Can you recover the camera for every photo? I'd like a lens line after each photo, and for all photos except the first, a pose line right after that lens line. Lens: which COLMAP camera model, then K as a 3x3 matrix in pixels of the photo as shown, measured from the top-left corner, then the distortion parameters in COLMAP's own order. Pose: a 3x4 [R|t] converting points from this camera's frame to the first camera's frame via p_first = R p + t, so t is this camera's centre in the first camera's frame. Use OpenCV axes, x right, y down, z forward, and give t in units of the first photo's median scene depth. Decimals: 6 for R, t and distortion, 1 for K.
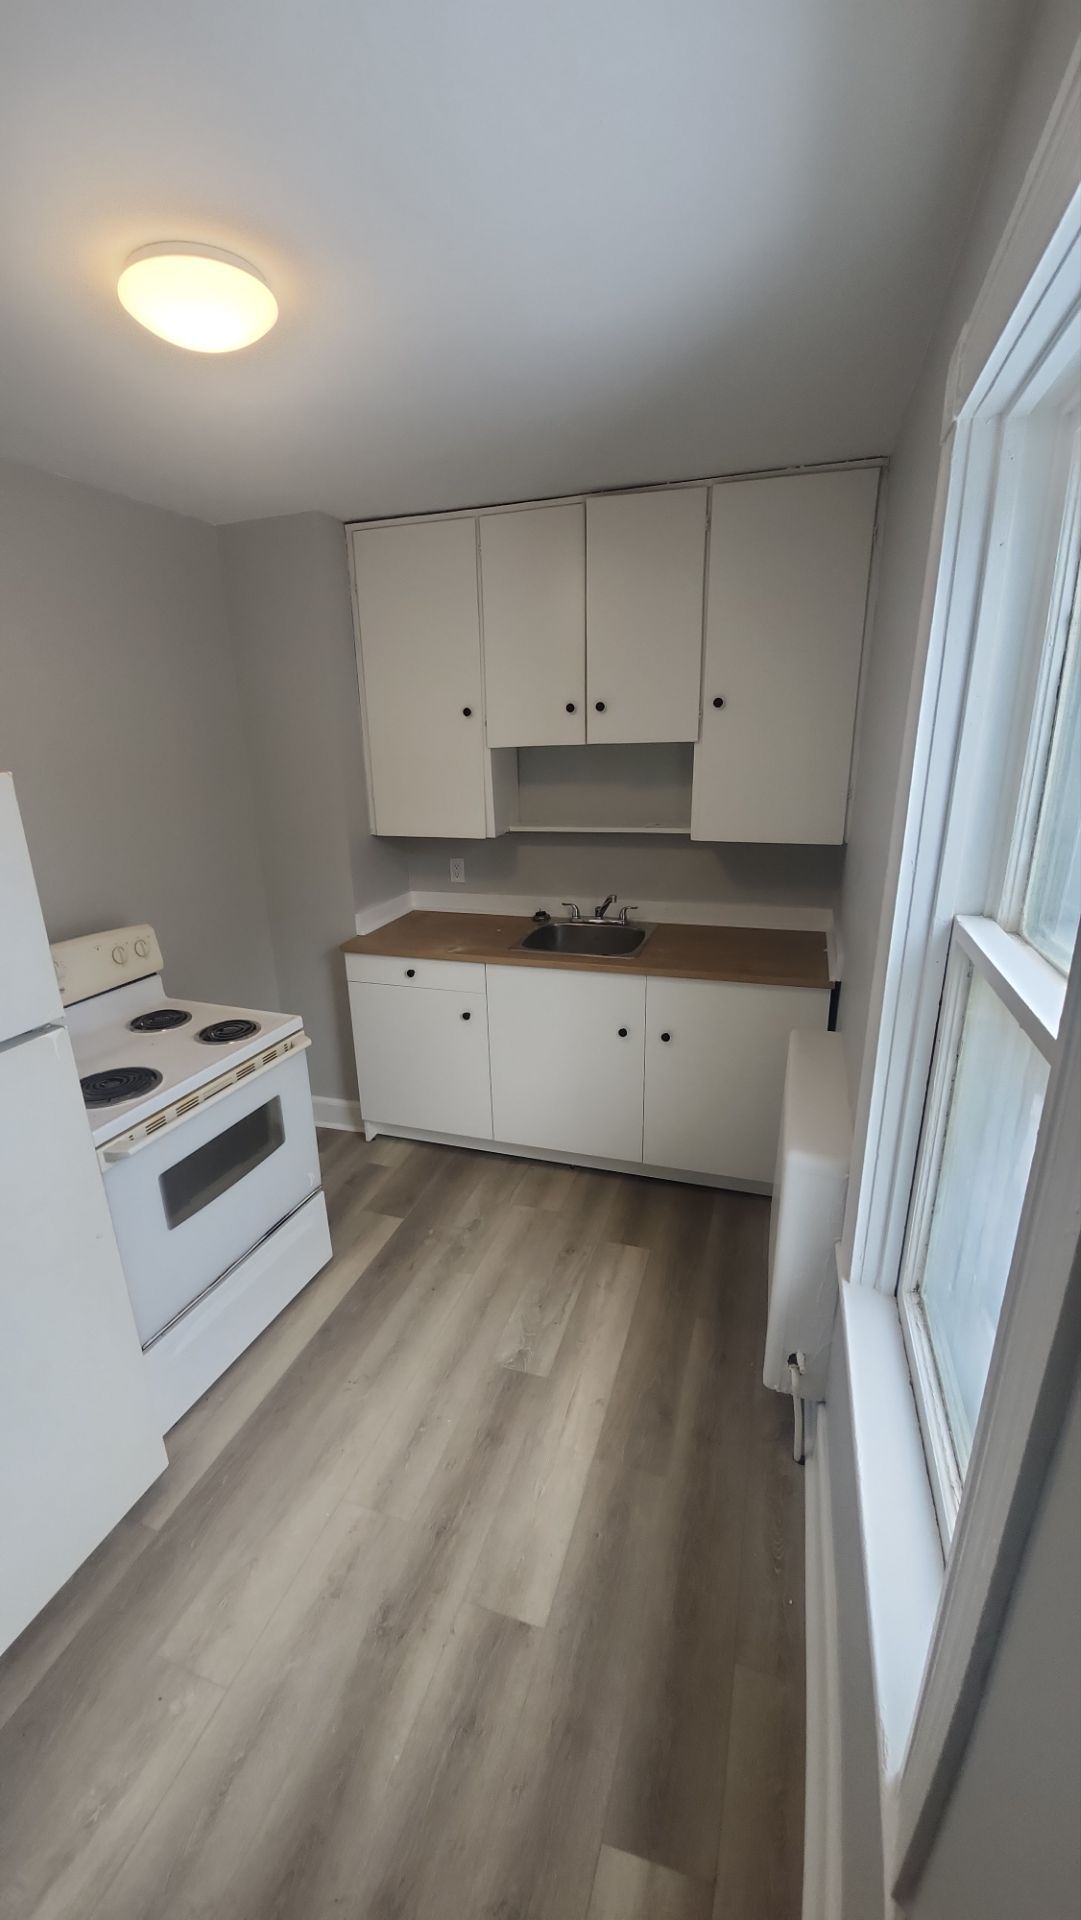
lens RADIAL K [[751.1, 0, 519.3], [0, 751.1, 958.2], [0, 0, 1]] dist [-0.000217, -0.010052]
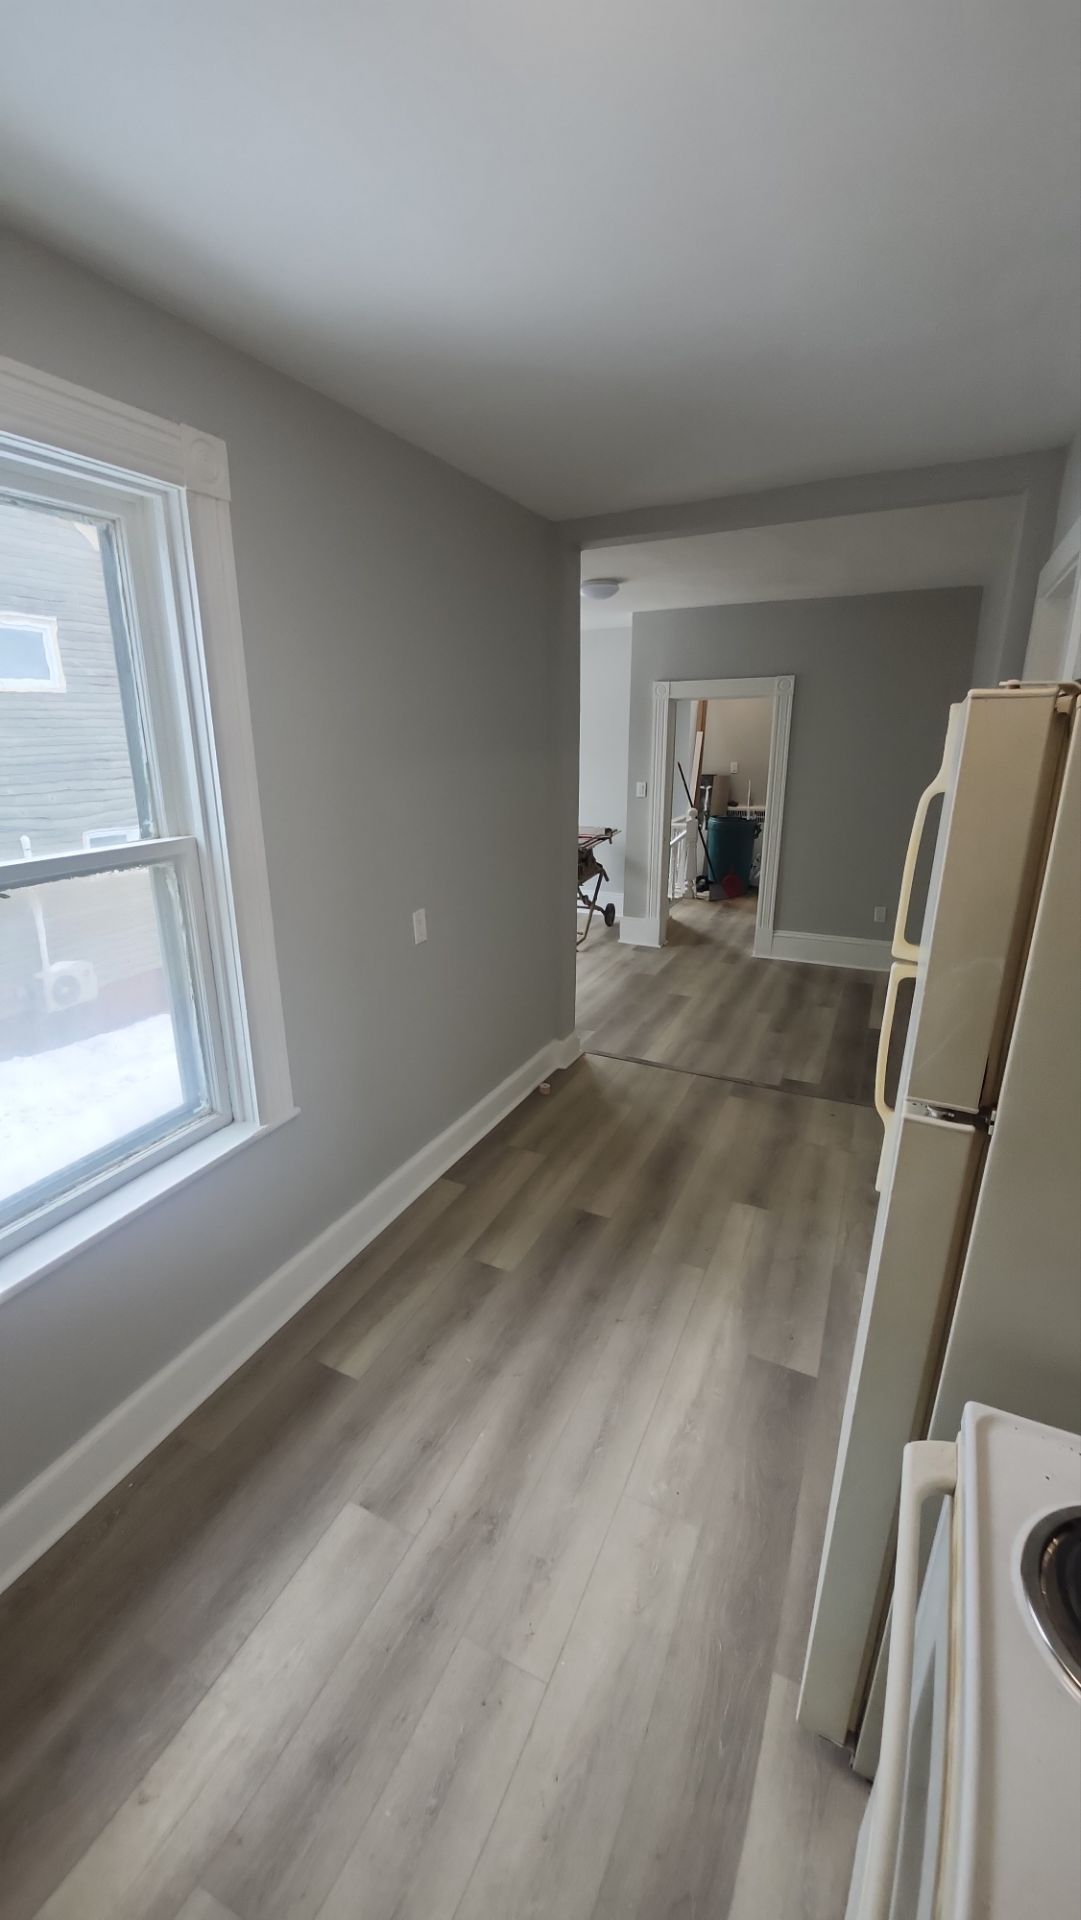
lens RADIAL K [[751.1, 0, 519.3], [0, 751.1, 958.2], [0, 0, 1]] dist [-0.000217, -0.010052]
pose [[-0.991295, 0.001374, 0.131654, -0.356024], [0.074839, 0.828577, 0.554851, -0.362330], [-0.108323, 0.559874, -0.821467, 1.394277]]
